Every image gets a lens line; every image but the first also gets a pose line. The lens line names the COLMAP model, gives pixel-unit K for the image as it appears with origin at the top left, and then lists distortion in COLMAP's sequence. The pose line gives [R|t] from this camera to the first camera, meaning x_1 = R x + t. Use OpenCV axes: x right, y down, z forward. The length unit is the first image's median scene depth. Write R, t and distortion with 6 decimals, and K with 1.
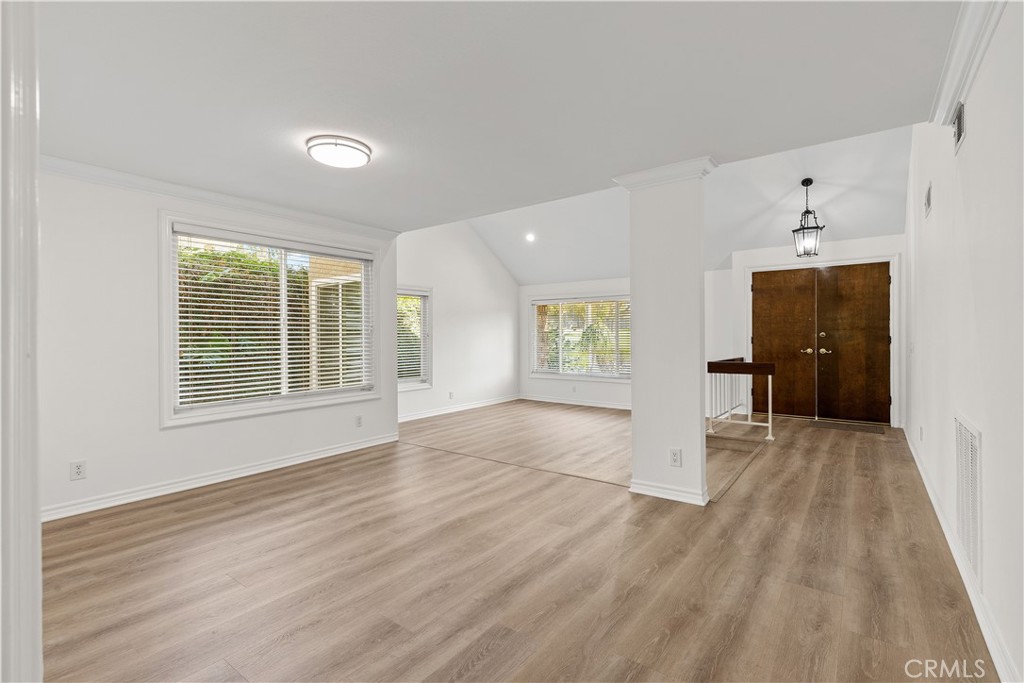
lens RADIAL K [[458.1, 0, 513.9], [0, 458.1, 340.3], [0, 0, 1]] dist [0.008987, -0.002338]
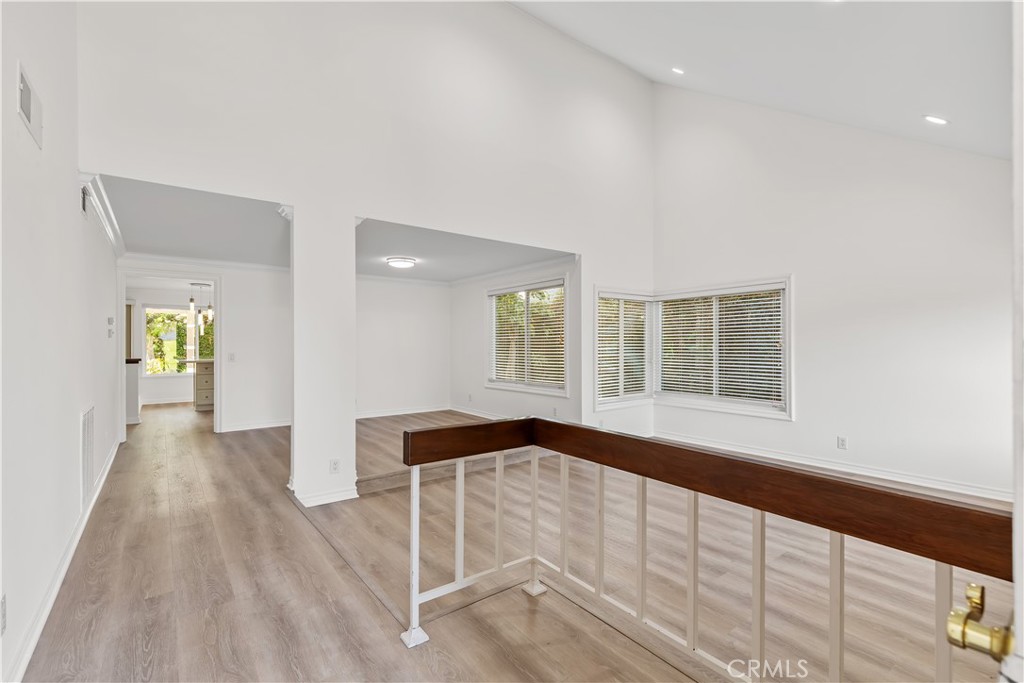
lens RADIAL K [[490.7, 0, 516.7], [0, 490.7, 337.2], [0, 0, 1]] dist [-0.003765, 0.000395]
pose [[-0.287761, -0.012756, -0.957617, 1.756134], [-0.004307, 0.999918, -0.012025, -0.018580], [0.957693, 0.000664, -0.287792, 2.316433]]
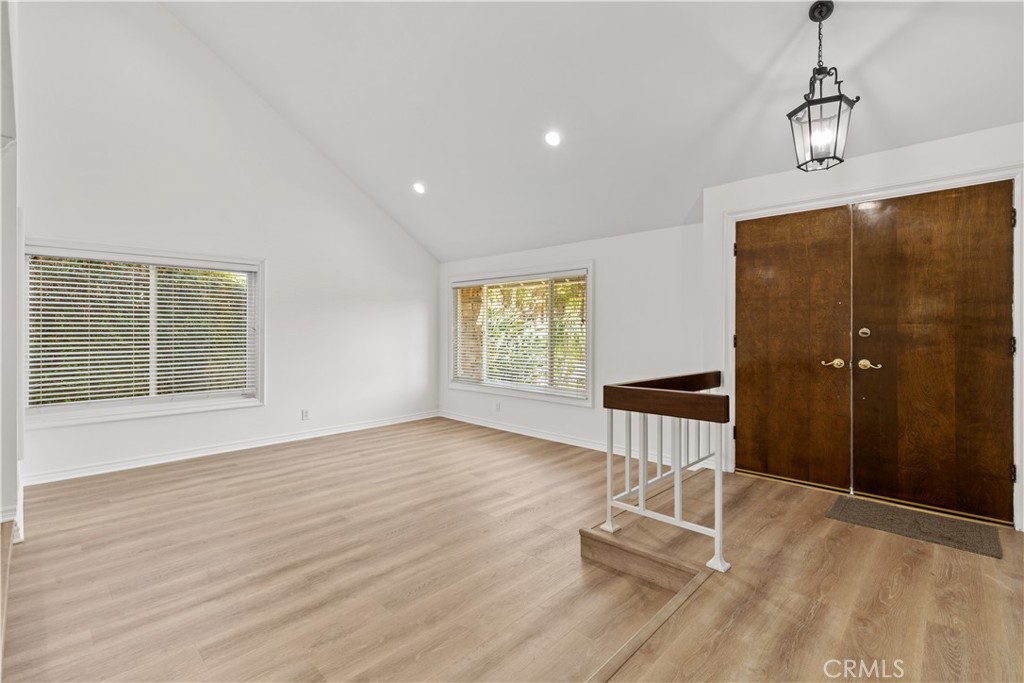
lens RADIAL K [[458.1, 0, 508.9], [0, 458.1, 334.4], [0, 0, 1]] dist [0.008987, -0.002338]
pose [[0.993311, 0.008148, -0.115182, 0.323140], [-0.008311, 0.999965, -0.000934, -0.006347], [0.115171, 0.001885, 0.993344, 0.424783]]
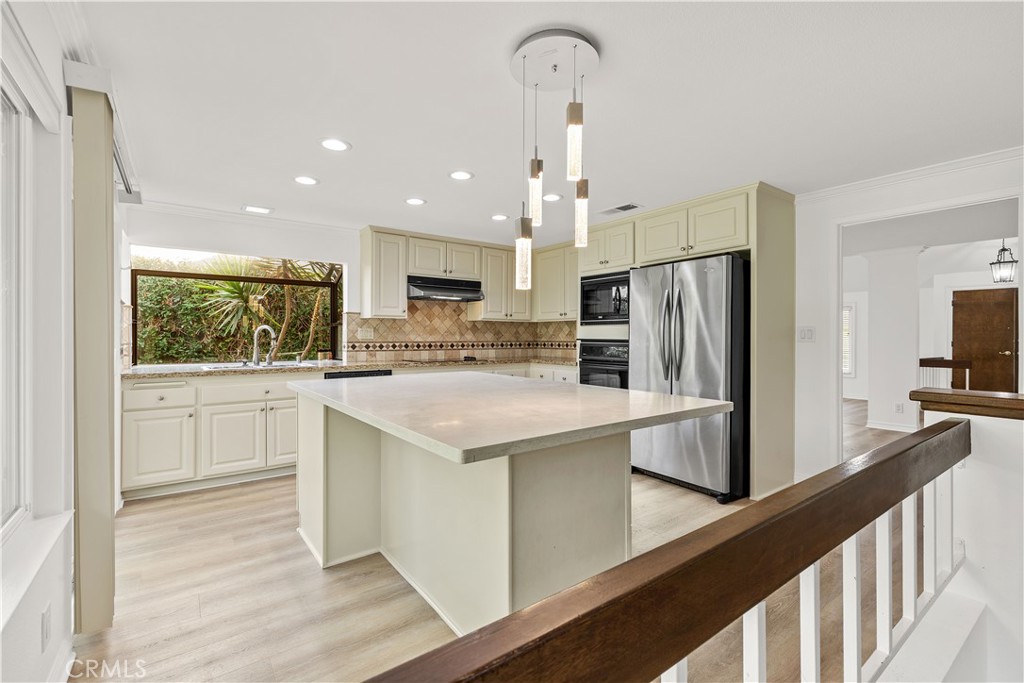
lens RADIAL K [[437.4, 0, 516.6], [0, 437.4, 340.1], [0, 0, 1]] dist [-0.002938, -0.000733]
pose [[0.953641, 0.009549, -0.300796, -0.288444], [-0.008793, 0.999954, 0.003867, -0.005551], [0.300819, -0.001042, 0.953681, -0.552281]]
